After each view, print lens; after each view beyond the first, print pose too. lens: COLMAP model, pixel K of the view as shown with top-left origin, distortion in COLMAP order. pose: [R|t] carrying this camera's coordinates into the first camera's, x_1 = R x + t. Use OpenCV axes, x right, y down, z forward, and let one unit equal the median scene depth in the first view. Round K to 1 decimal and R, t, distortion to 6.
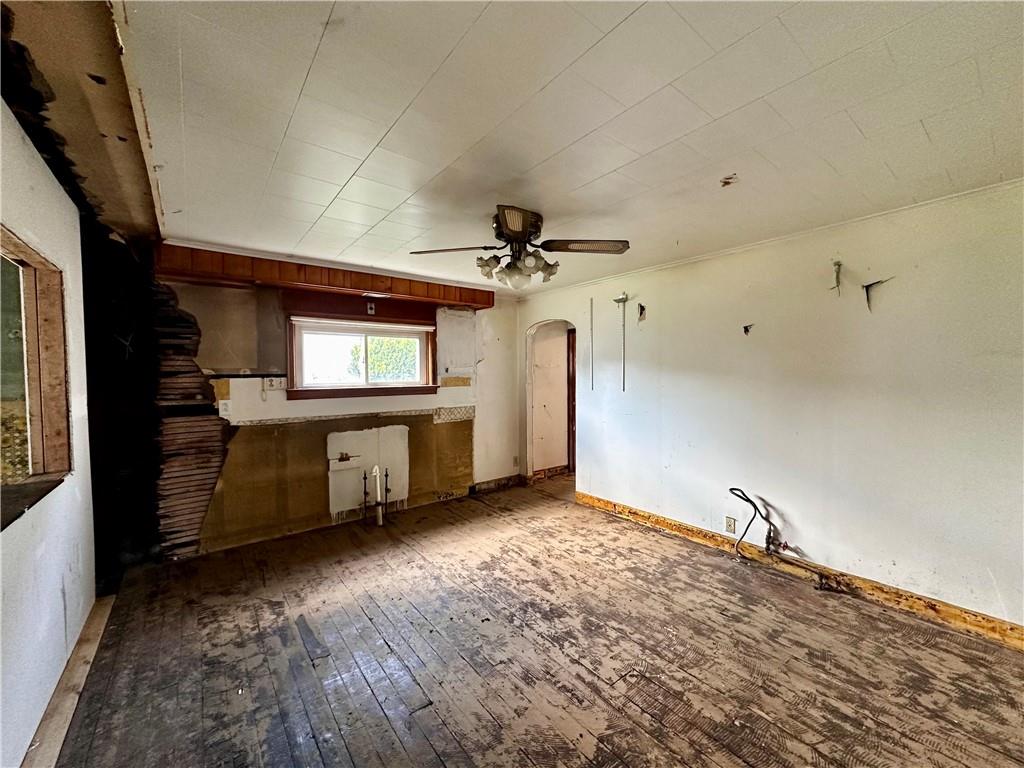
lens RADIAL K [[407.4, 0, 512.7], [0, 407.4, 385.6], [0, 0, 1]] dist [-0.000186, 0.000107]
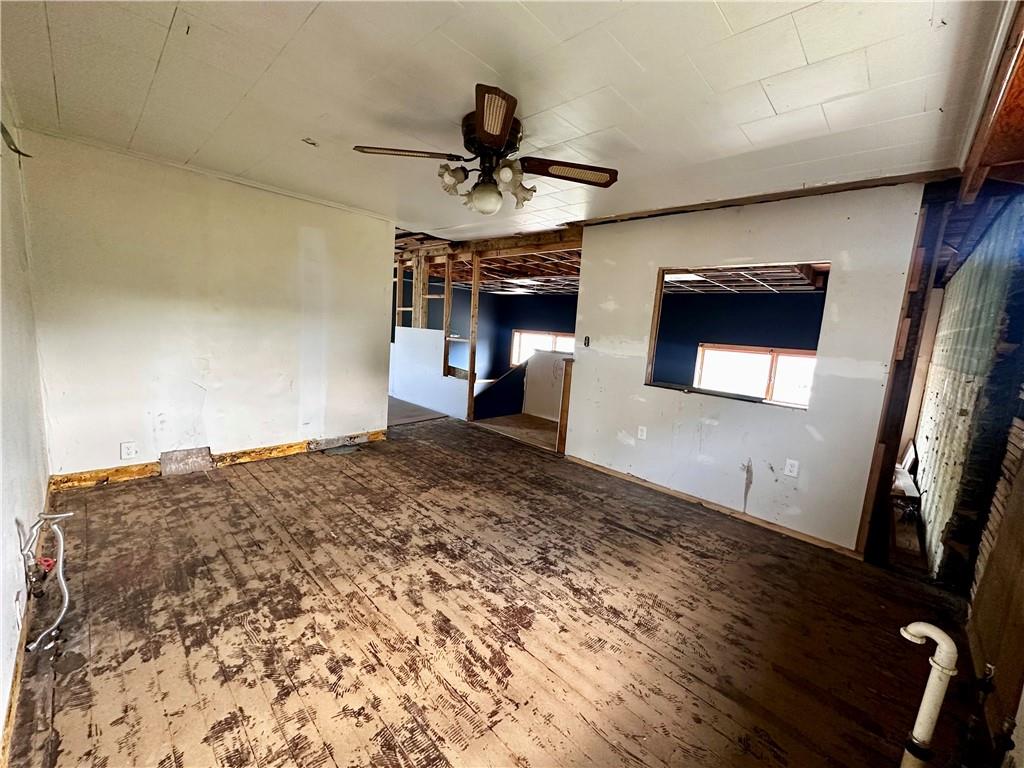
lens RADIAL K [[407.4, 0, 512.2], [0, 407.4, 383.0], [0, 0, 1]] dist [-0.000186, 0.000107]
pose [[-0.987891, -0.042873, -0.149111, 0.069786], [-0.068716, 0.982567, 0.172746, -0.038298], [0.139105, 0.180901, -0.973614, 1.783021]]
